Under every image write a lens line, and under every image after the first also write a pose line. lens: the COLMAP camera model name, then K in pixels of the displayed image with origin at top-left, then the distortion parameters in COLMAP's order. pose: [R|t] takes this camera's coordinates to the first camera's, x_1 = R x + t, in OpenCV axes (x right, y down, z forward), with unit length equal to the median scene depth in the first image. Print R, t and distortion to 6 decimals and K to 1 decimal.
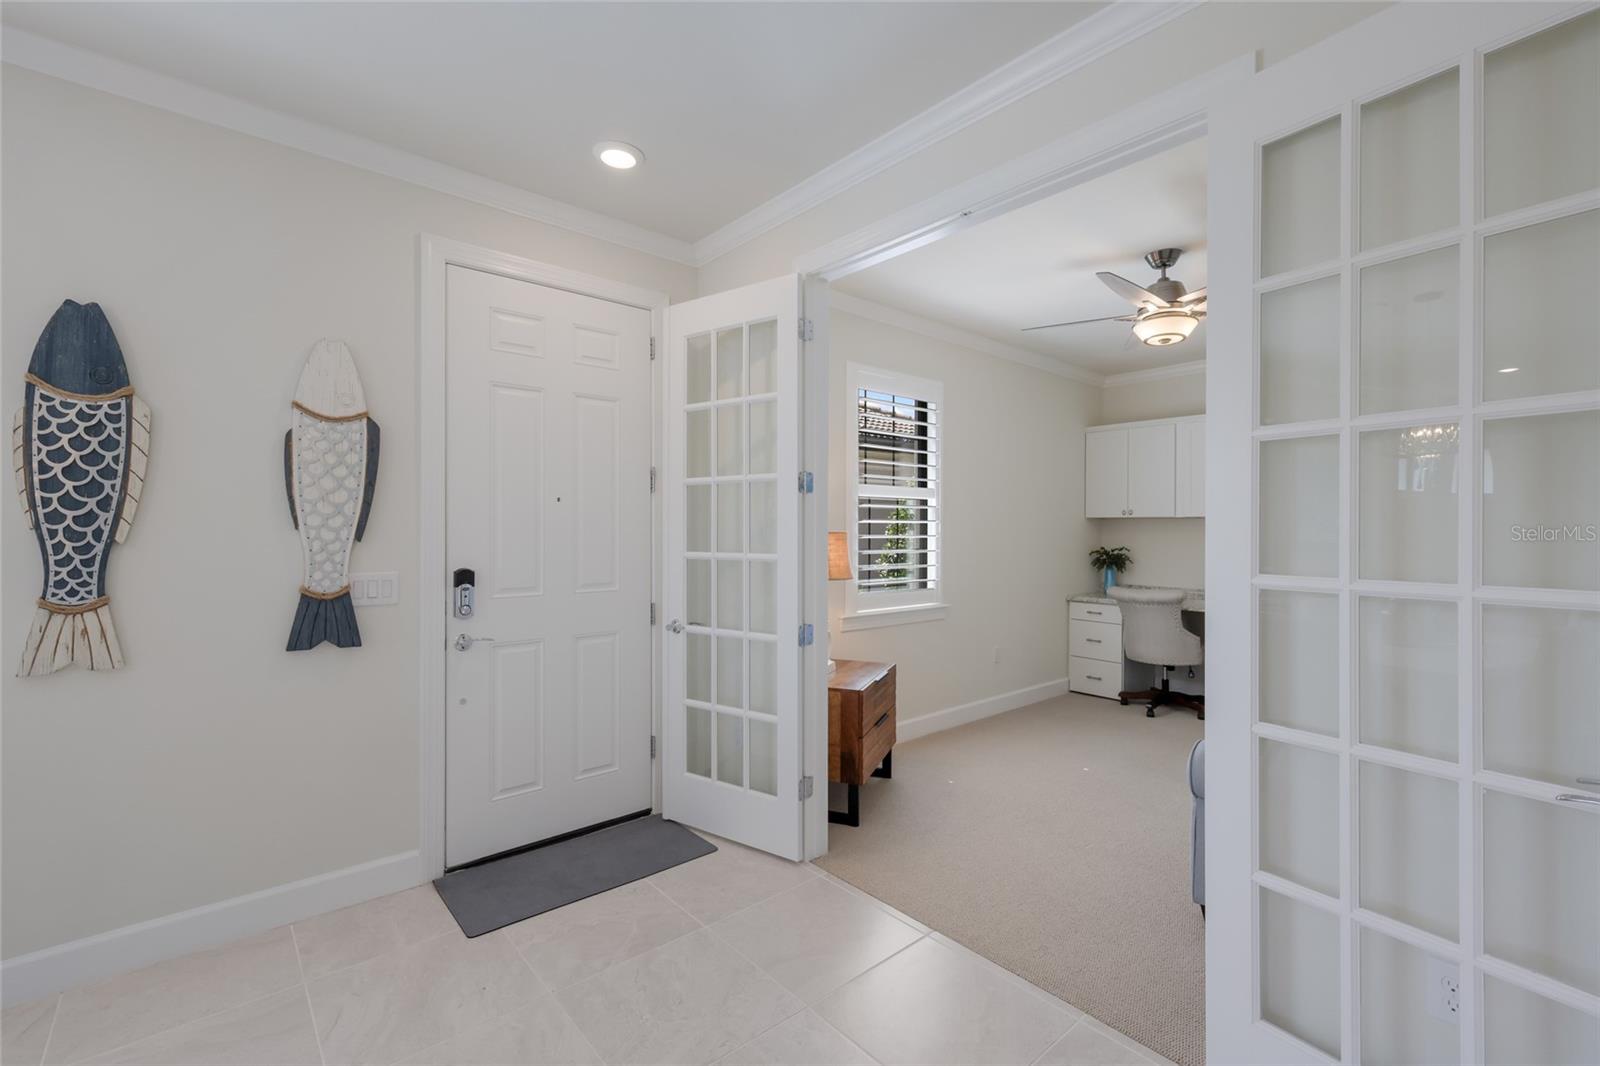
lens RADIAL K [[693.9, 0, 813.6], [0, 693.9, 529.2], [0, 0, 1]] dist [0.011405, 0.000150]
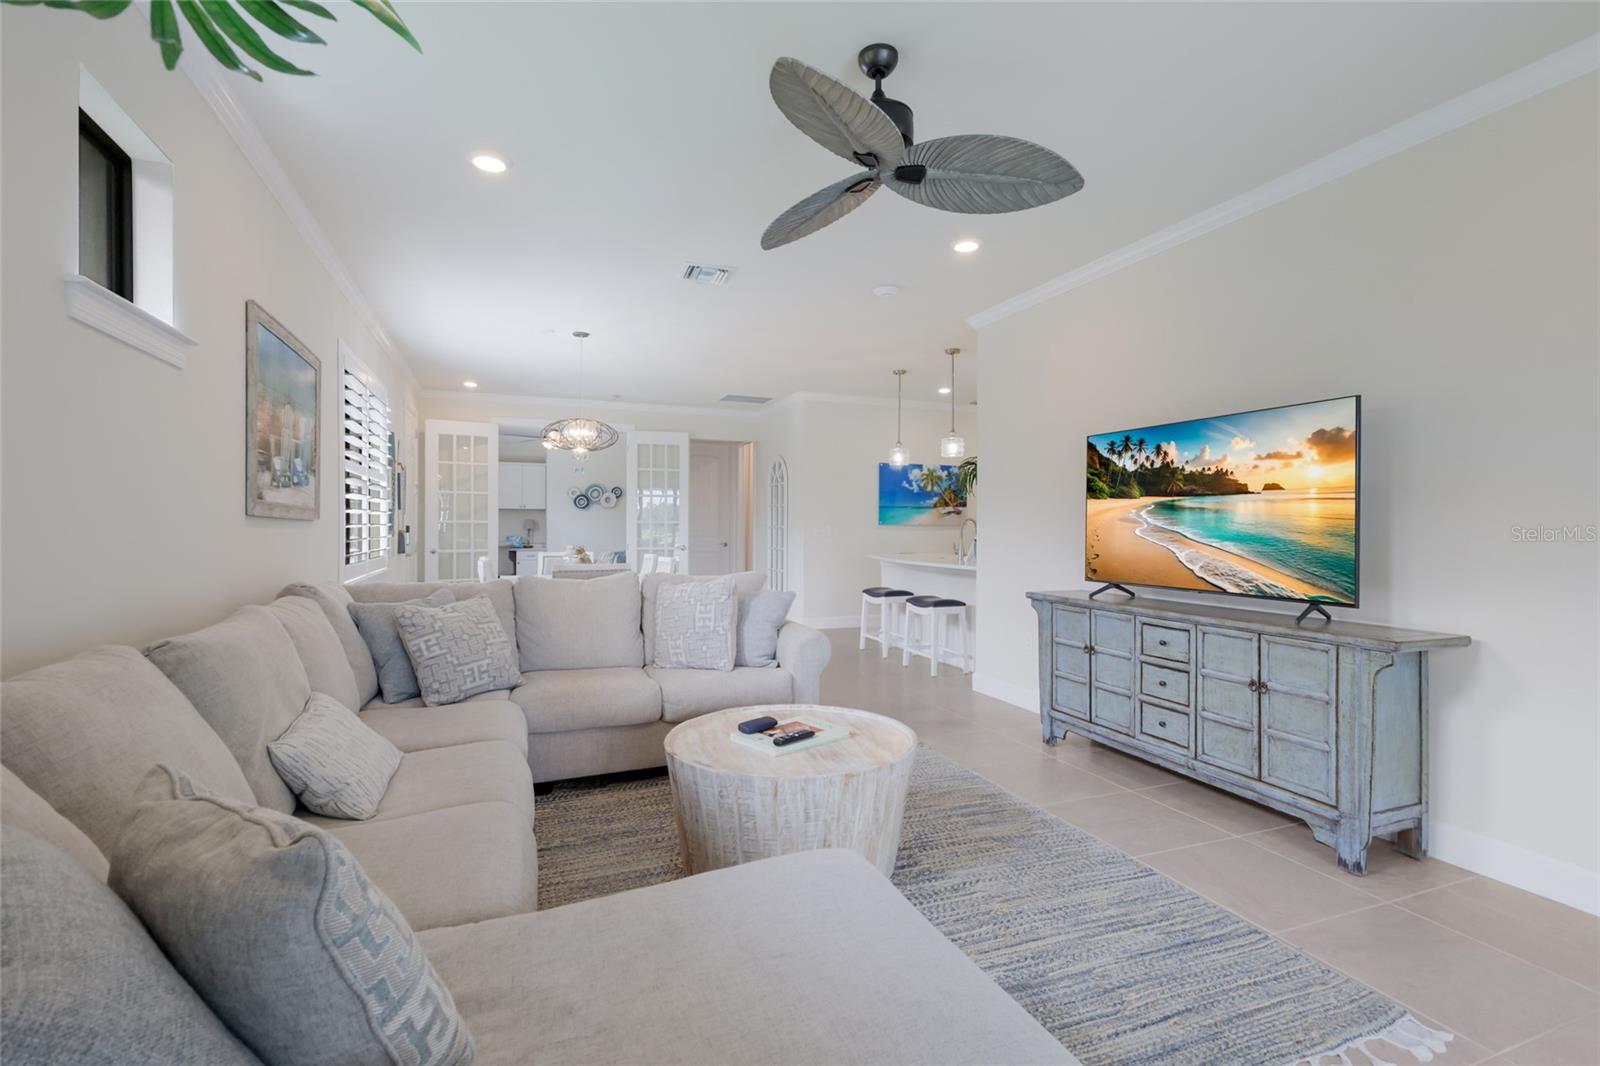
lens RADIAL K [[720.9, 0, 794.0], [0, 720.9, 525.8], [0, 0, 1]] dist [0.010769, -0.000218]
pose [[0.349602, -0.004027, 0.936890, -2.159995], [-0.003338, 0.999979, 0.005543, 0.033965], [-0.936893, -0.005065, 0.349581, -1.094596]]
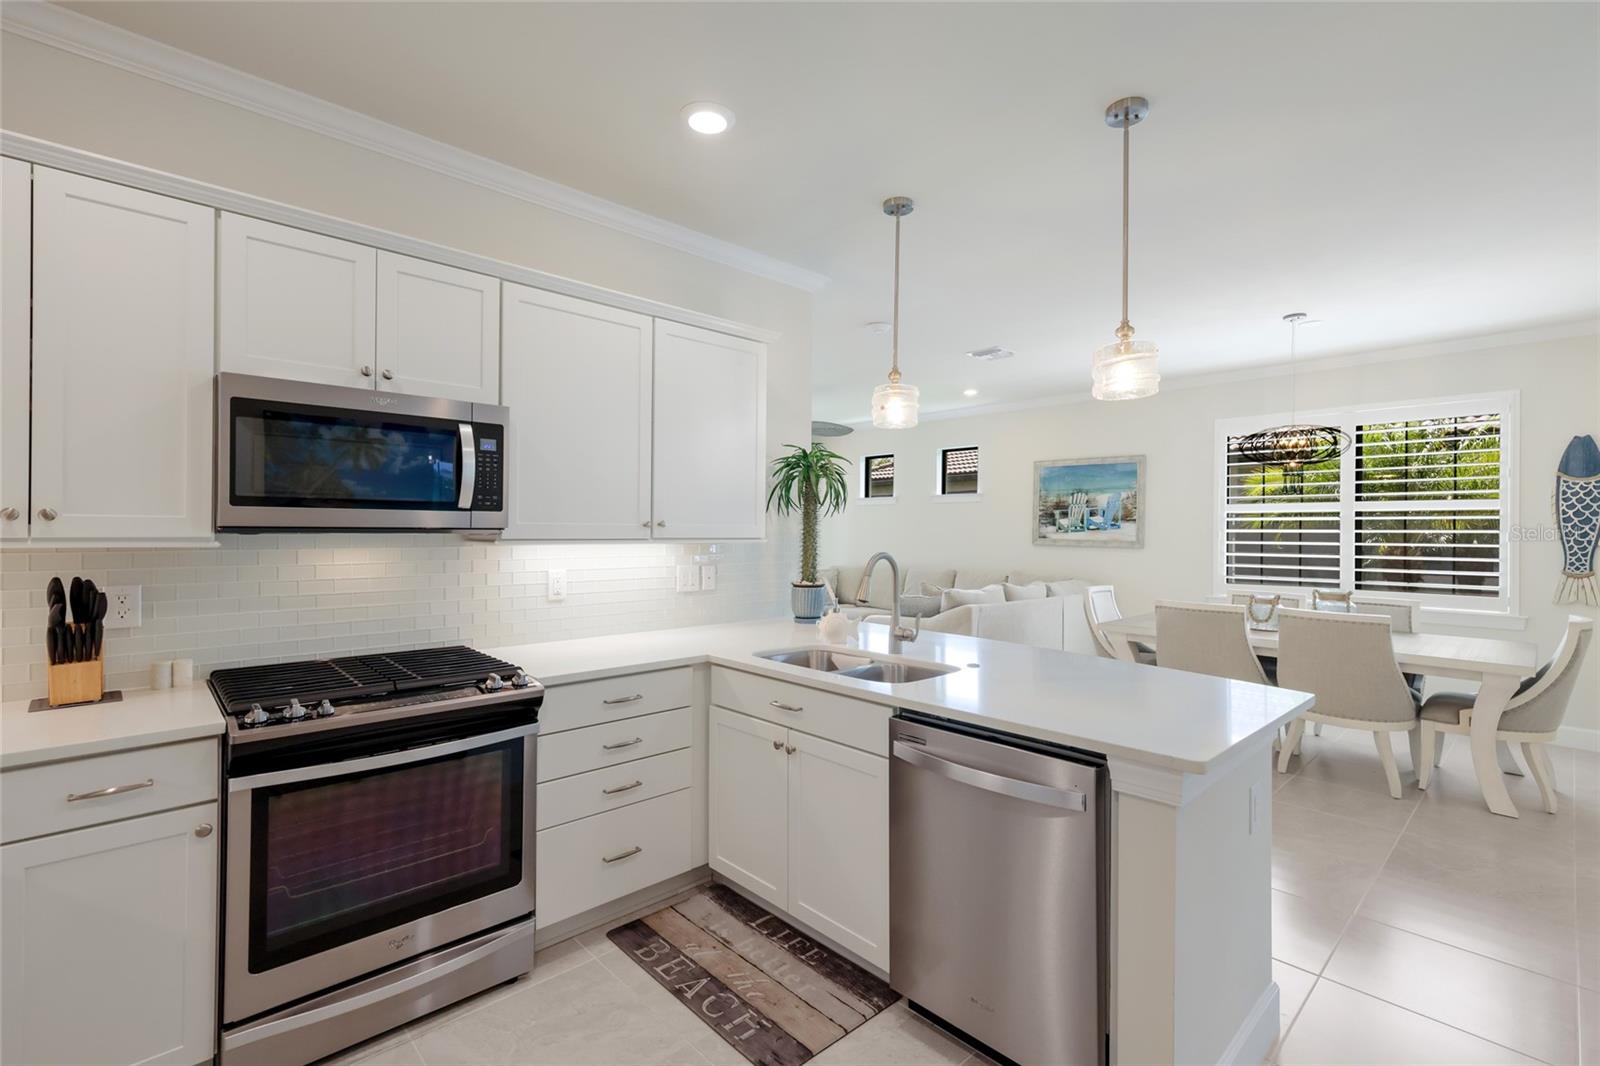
lens RADIAL K [[720.9, 0, 794.9], [0, 720.9, 527.9], [0, 0, 1]] dist [0.010769, -0.000218]
pose [[0.025954, -0.008091, -0.999630, 0.757951], [-0.006738, 0.999943, -0.008268, -0.000921], [0.999640, 0.006950, 0.025898, -0.980274]]
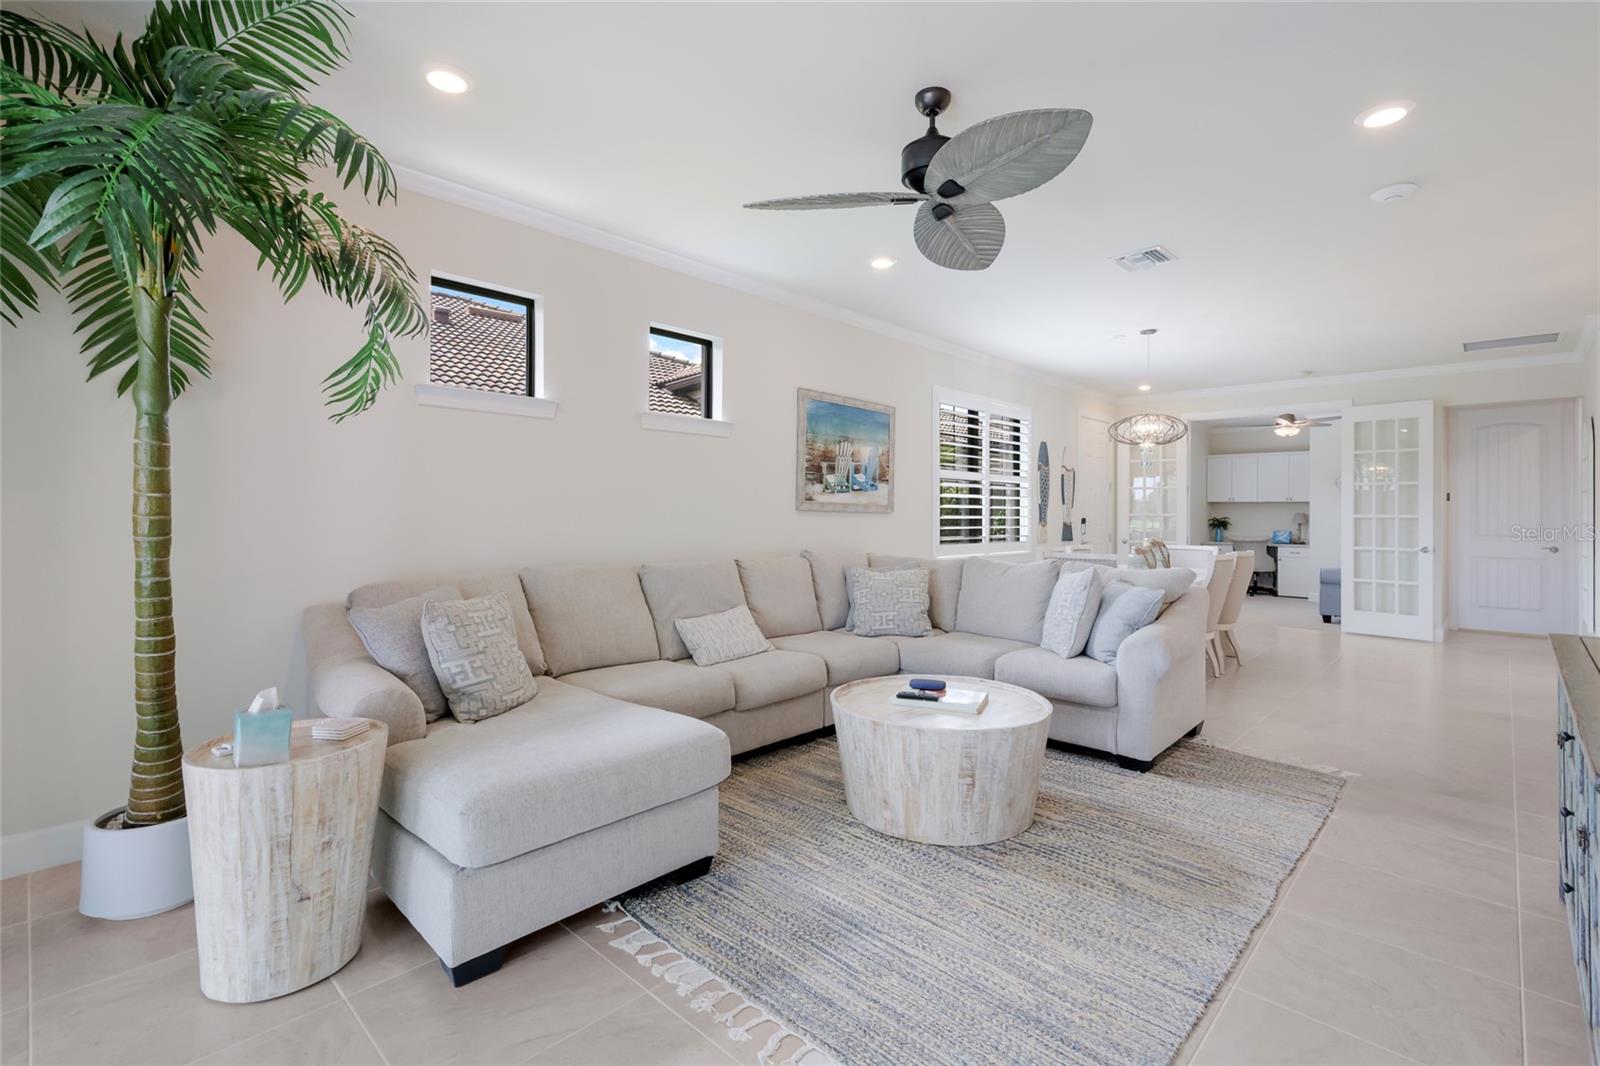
lens RADIAL K [[720.9, 0, 832.7], [0, 720.9, 504.5], [0, 0, 1]] dist [0.010769, -0.000218]
pose [[0.994998, 0.004517, 0.099796, -1.635846], [-0.003352, 0.999924, -0.011840, 0.034409], [-0.099842, 0.011446, 0.994937, -1.724743]]
